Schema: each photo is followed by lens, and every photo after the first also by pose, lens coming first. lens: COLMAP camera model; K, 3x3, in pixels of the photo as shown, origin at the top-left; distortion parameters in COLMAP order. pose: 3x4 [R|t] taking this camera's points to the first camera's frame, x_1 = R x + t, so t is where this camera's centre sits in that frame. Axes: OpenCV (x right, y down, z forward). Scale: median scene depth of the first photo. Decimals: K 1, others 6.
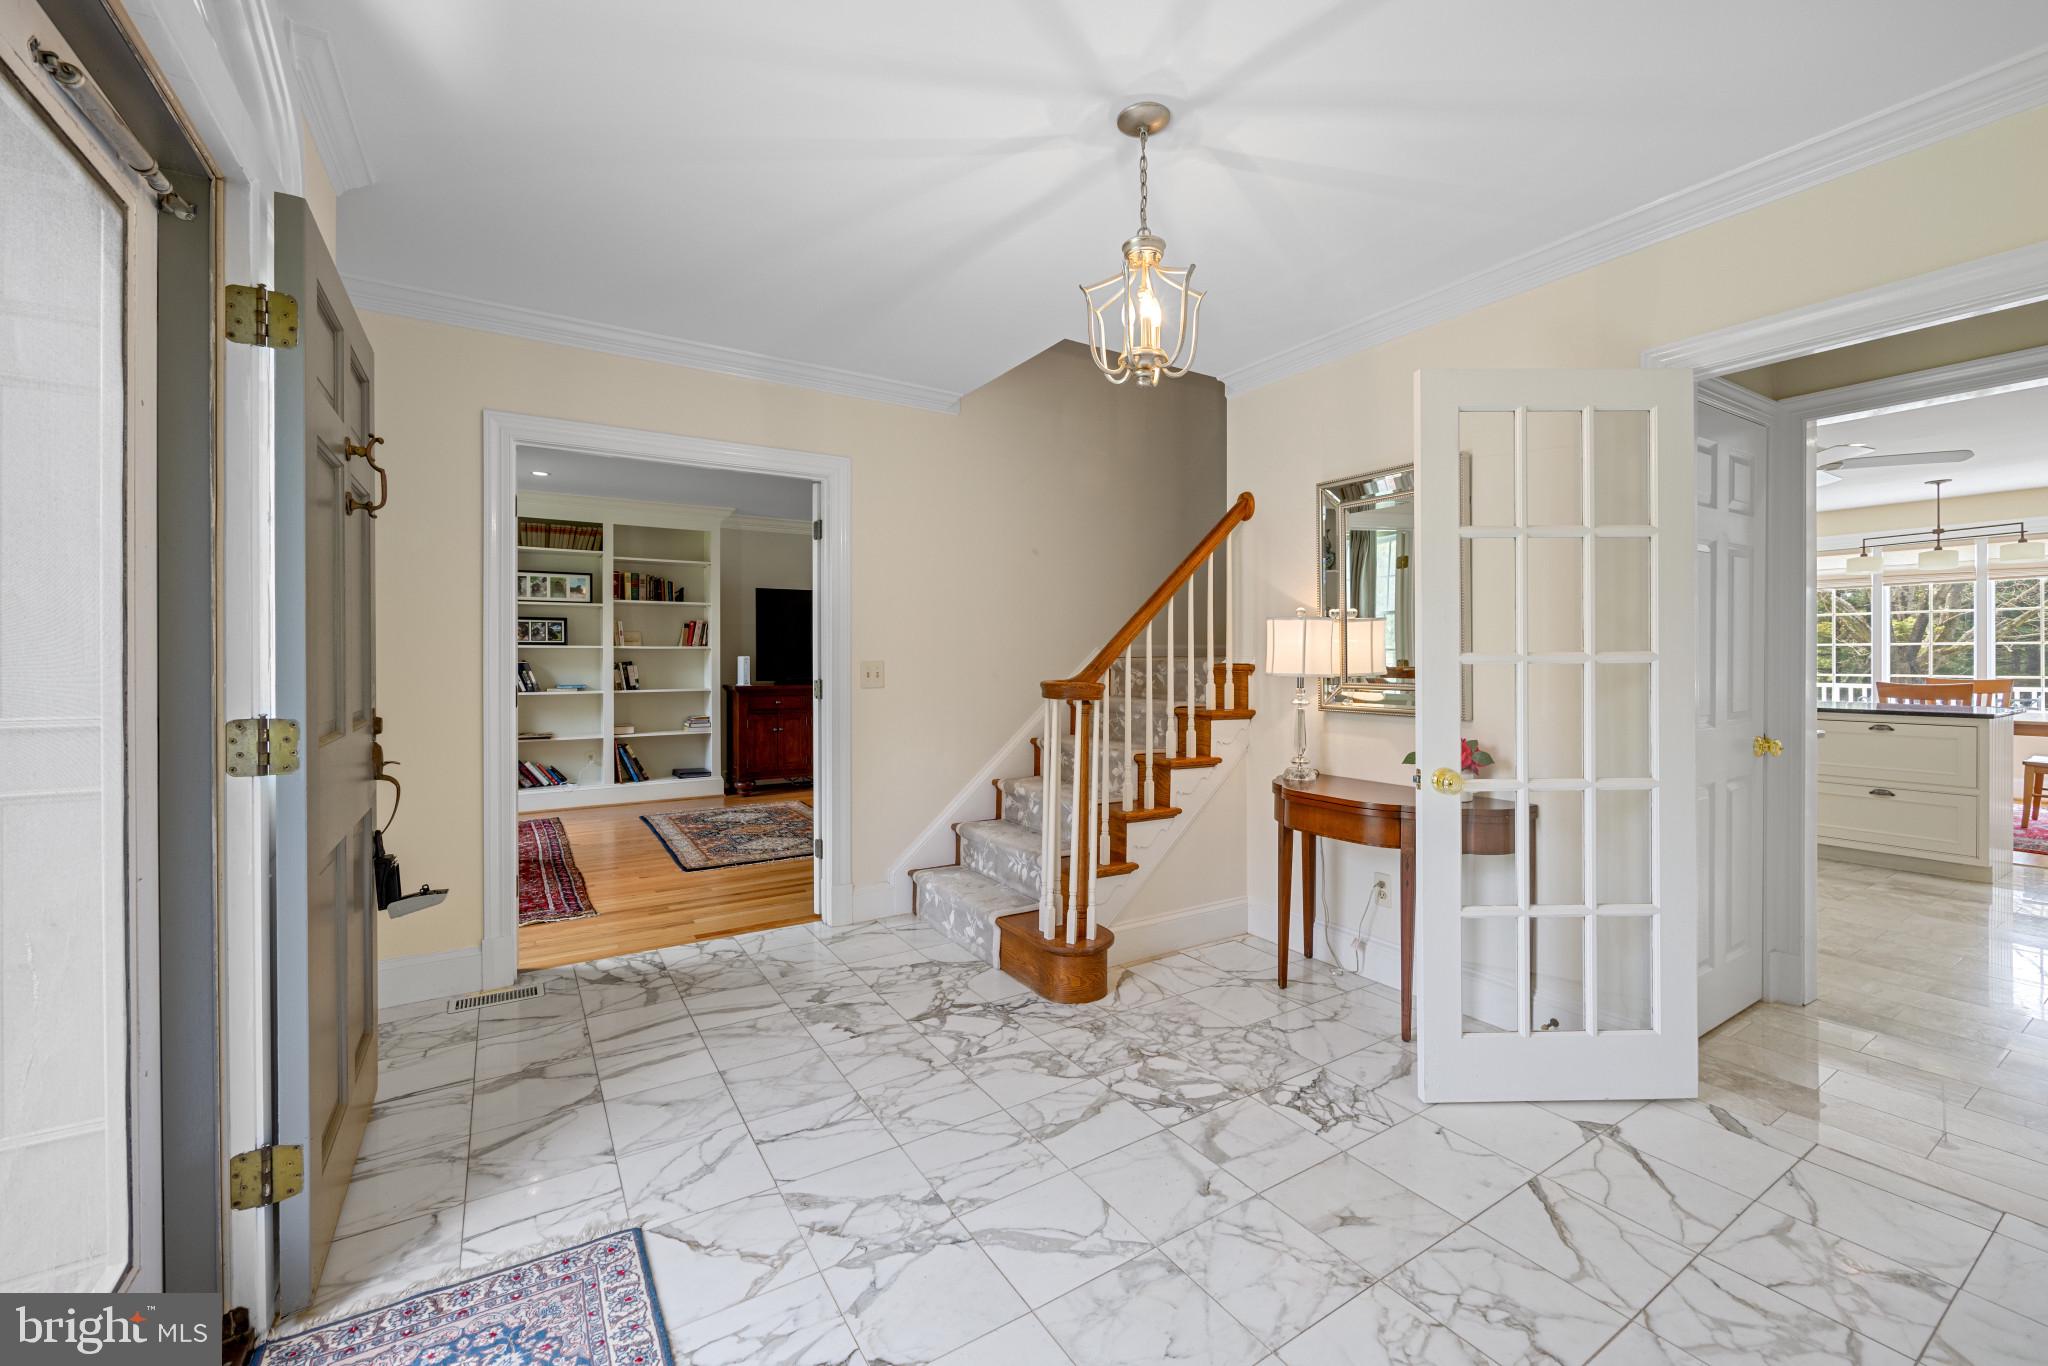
lens RADIAL K [[829.6, 0, 1027.0], [0, 829.6, 659.6], [0, 0, 1]] dist [-0.005707, 0.000898]
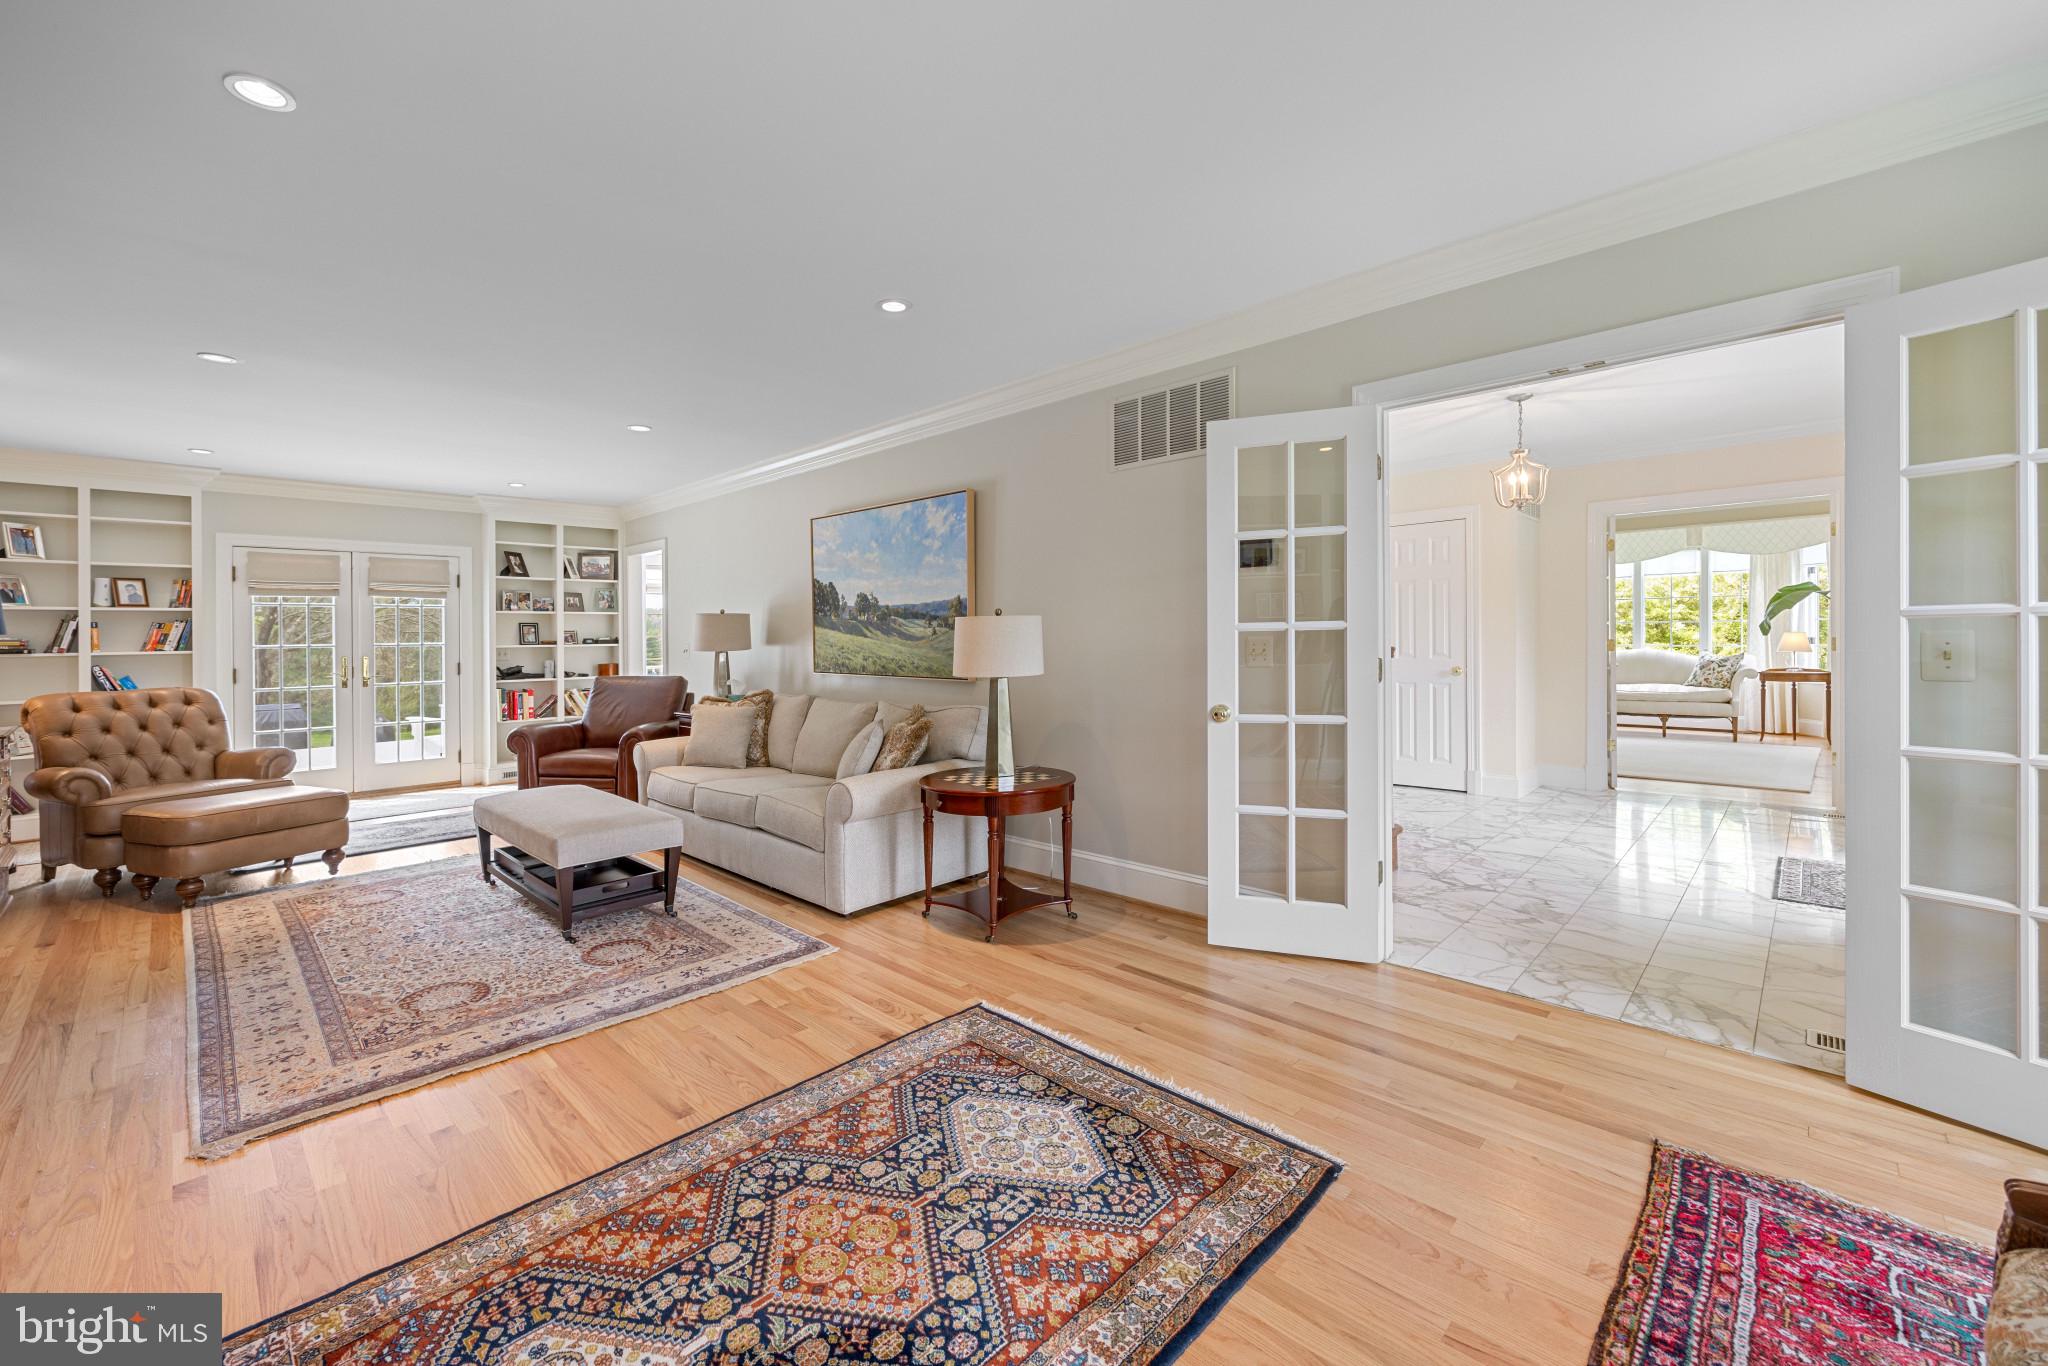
lens RADIAL K [[829.3, 0, 1010.9], [0, 829.3, 662.6], [0, 0, 1]] dist [-0.001444, 0.000240]
pose [[-0.233438, -0.021584, 0.972132, -1.319044], [0.027664, 0.999202, 0.028828, -0.004921], [-0.971978, 0.033623, -0.232655, 2.158951]]
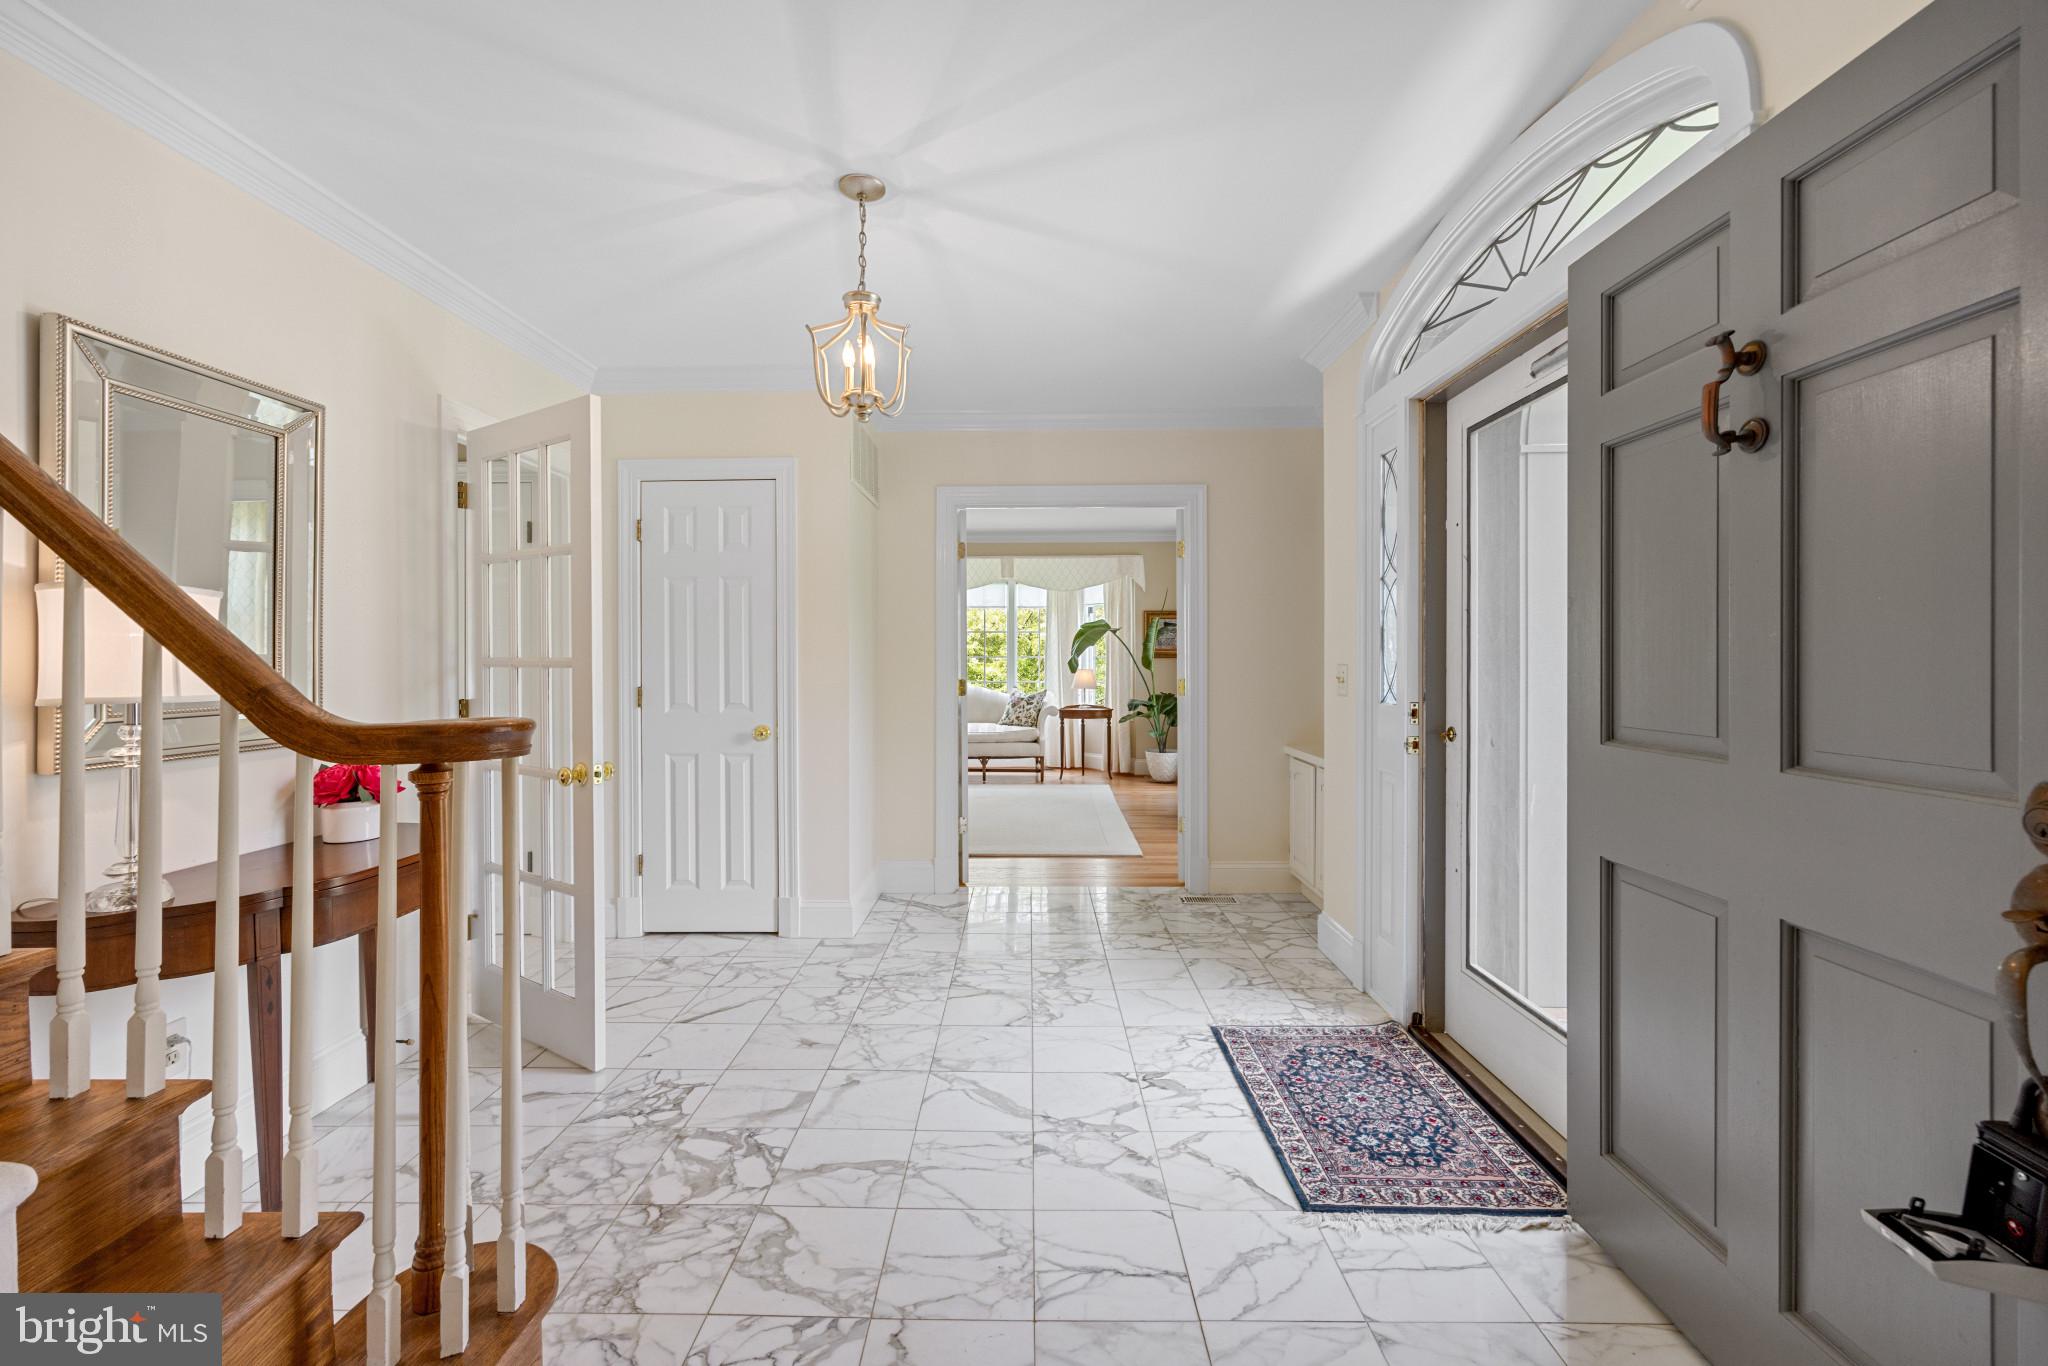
lens RADIAL K [[829.3, 0, 1010.9], [0, 829.3, 662.6], [0, 0, 1]] dist [-0.001444, 0.000240]
pose [[-0.833127, 0.000845, 0.553081, -0.481491], [0.007218, 0.999930, 0.009344, -0.006503], [-0.553034, 0.011777, -0.833075, 1.344273]]
